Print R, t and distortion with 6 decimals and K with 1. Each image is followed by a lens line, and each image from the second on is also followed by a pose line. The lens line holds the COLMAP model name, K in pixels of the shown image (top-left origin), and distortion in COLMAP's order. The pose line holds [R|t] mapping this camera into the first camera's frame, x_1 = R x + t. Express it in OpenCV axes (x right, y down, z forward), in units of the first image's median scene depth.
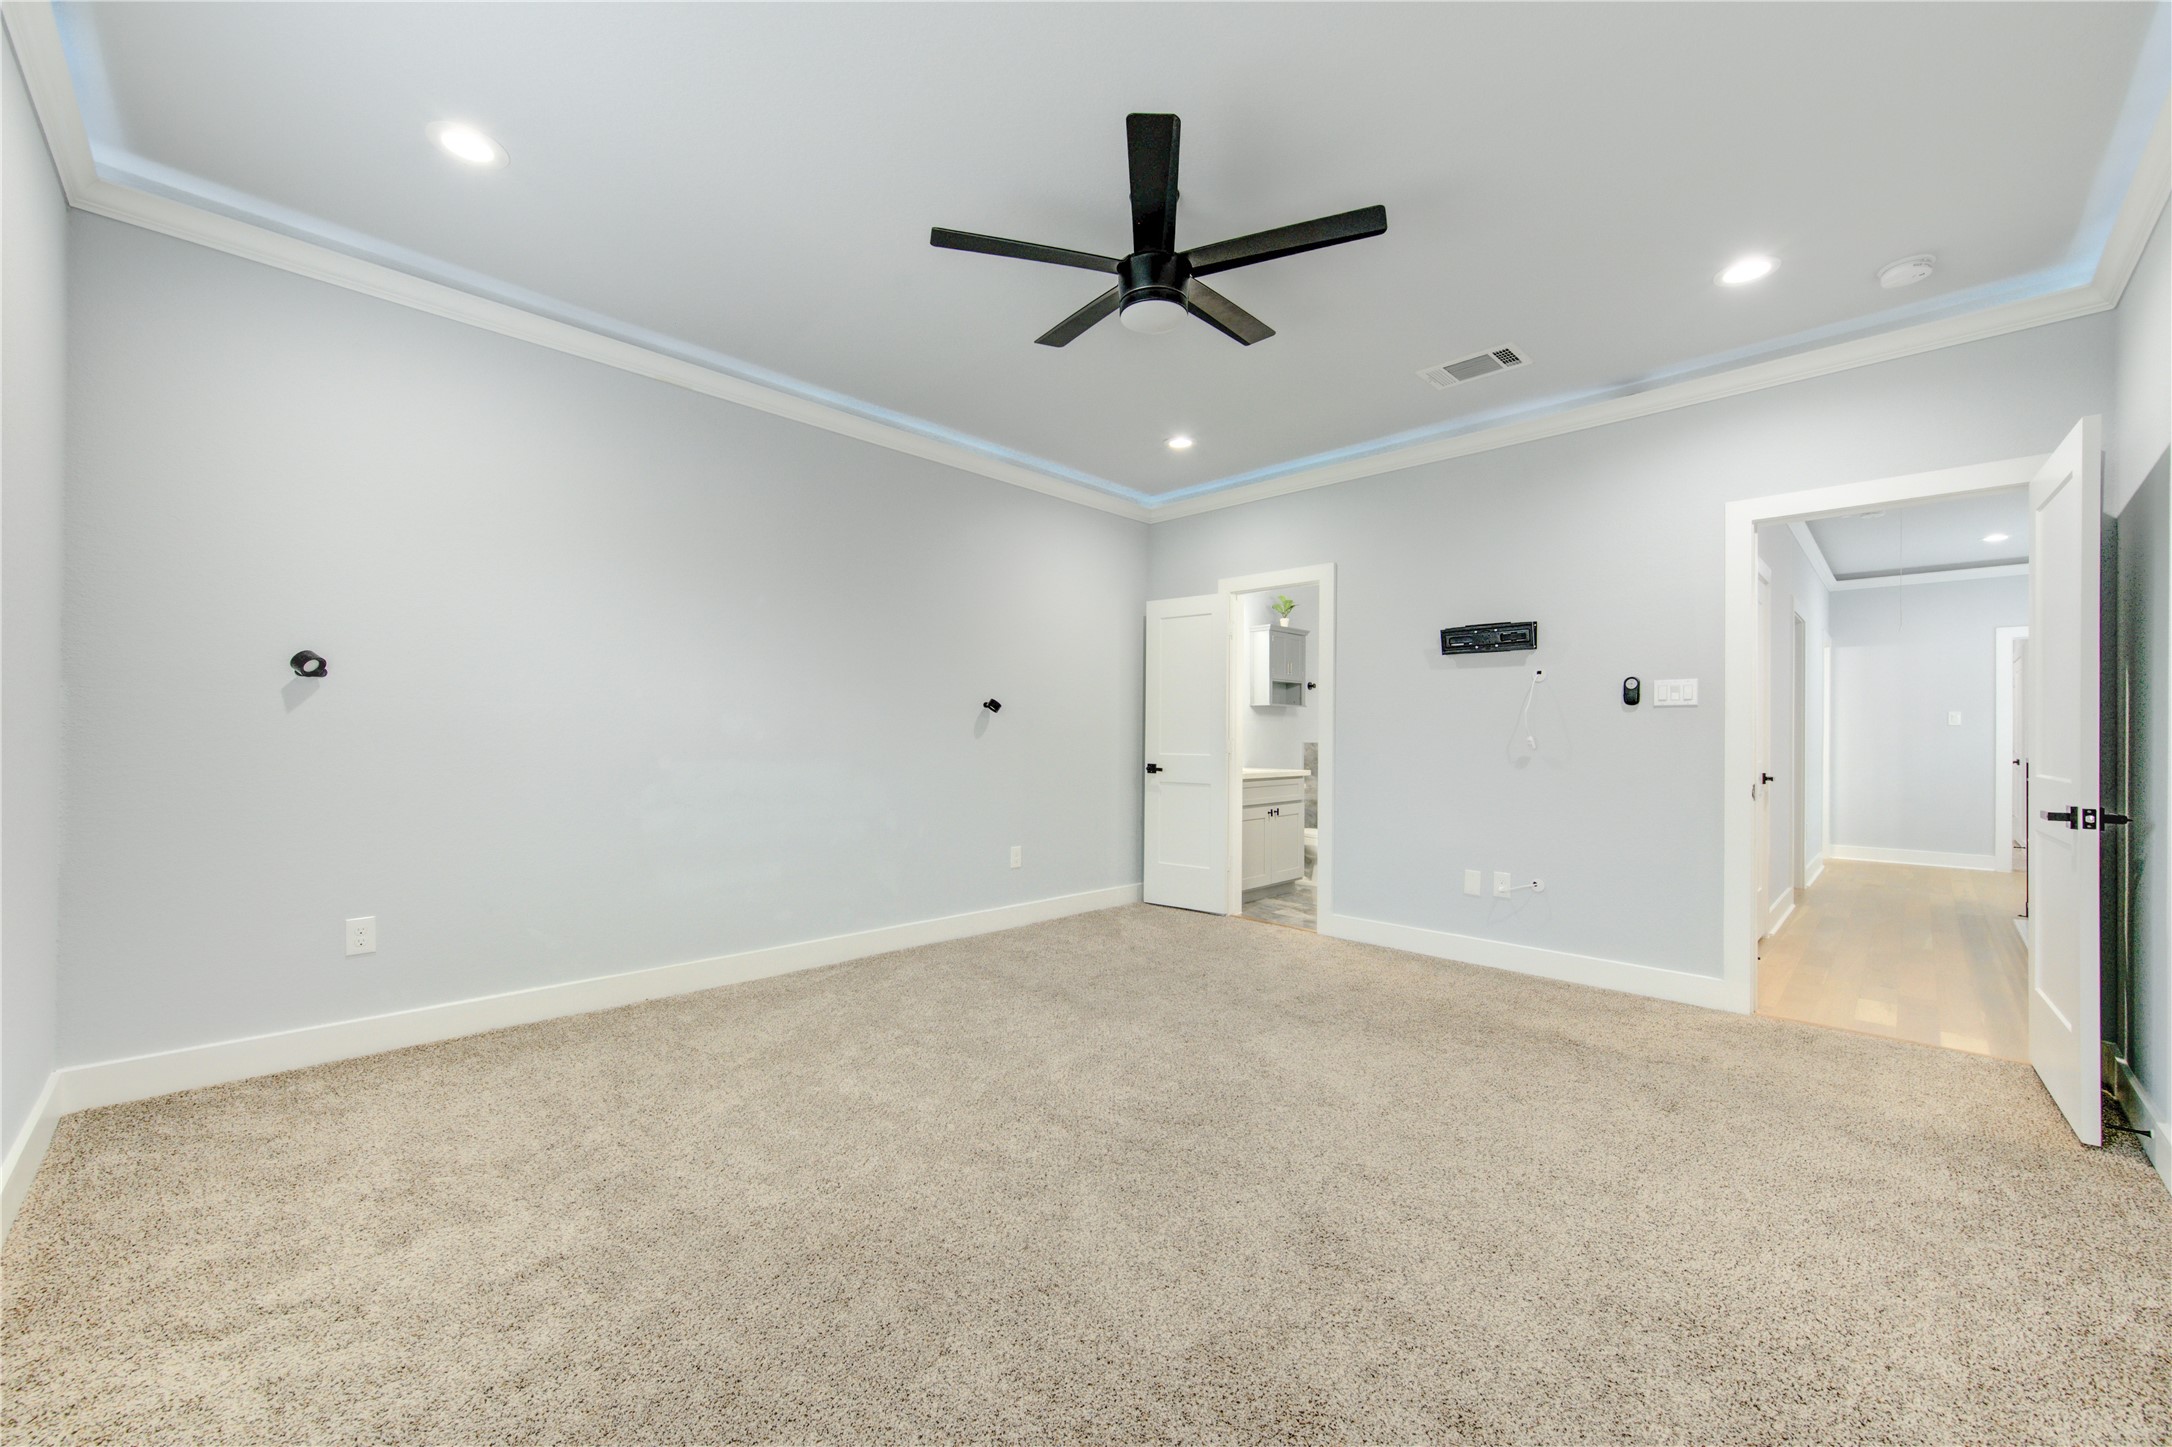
lens RADIAL K [[842.9, 0, 1095.8], [0, 842.9, 736.0], [0, 0, 1]] dist [-0.001604, -0.000059]
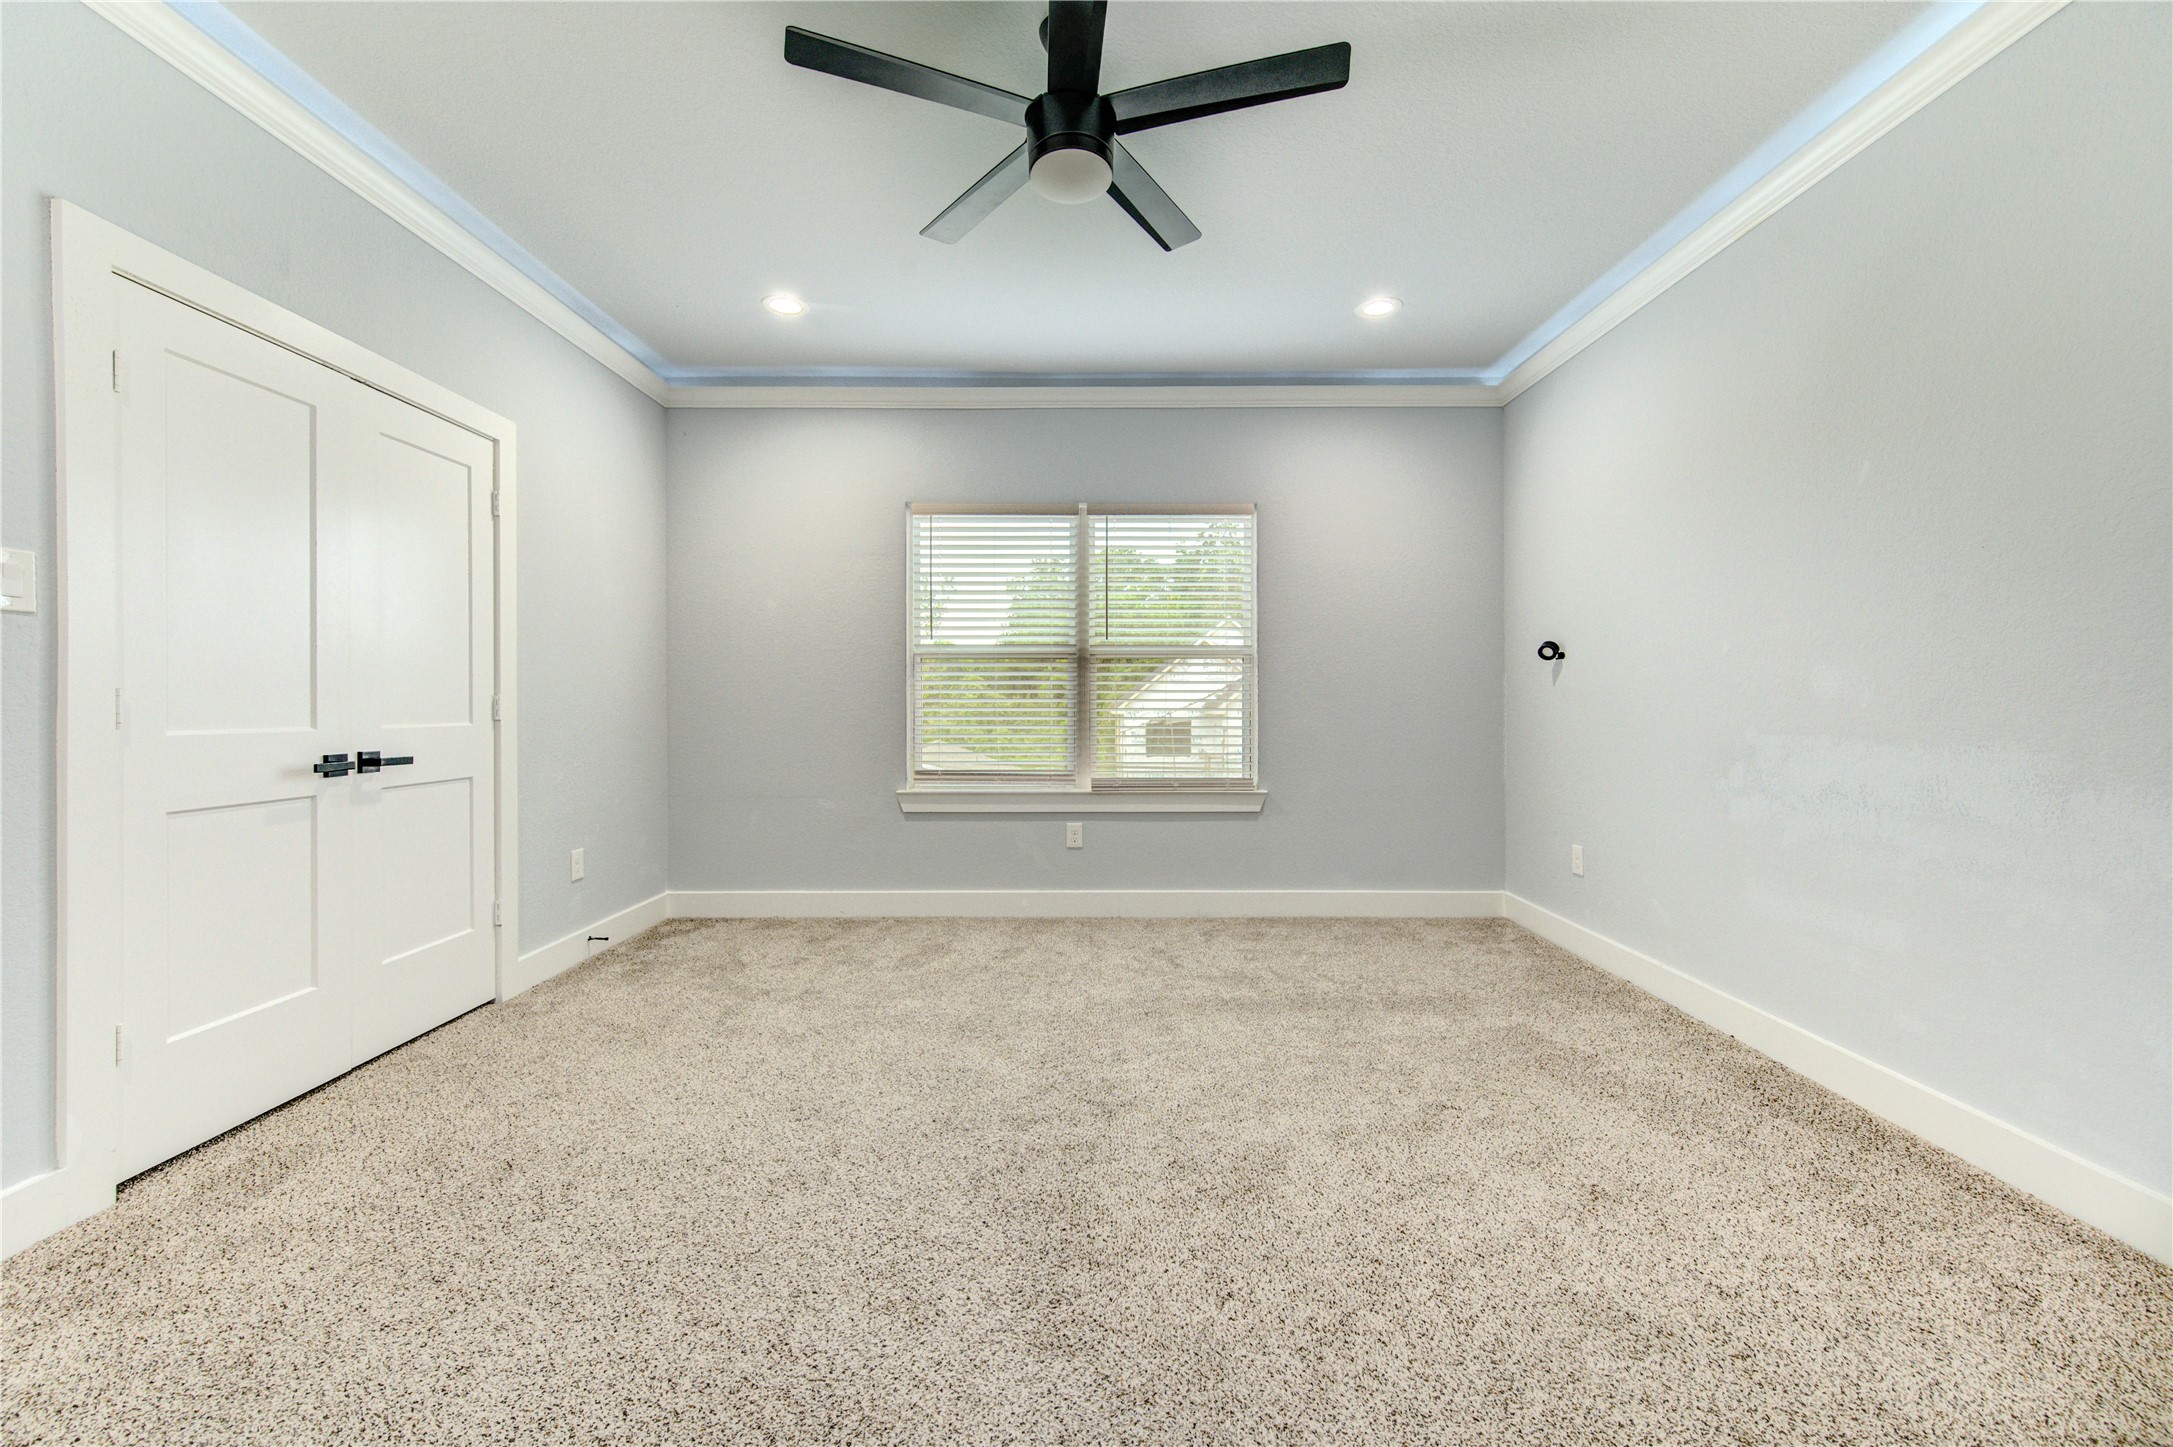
lens RADIAL K [[856.0, 0, 1092.2], [0, 856.0, 710.5], [0, 0, 1]] dist [0.000437, -0.000851]
pose [[-0.716145, -0.003582, -0.697943, 0.413669], [-0.004523, 0.999990, -0.000490, 0.012426], [0.697937, 0.002806, -0.716154, 1.061396]]
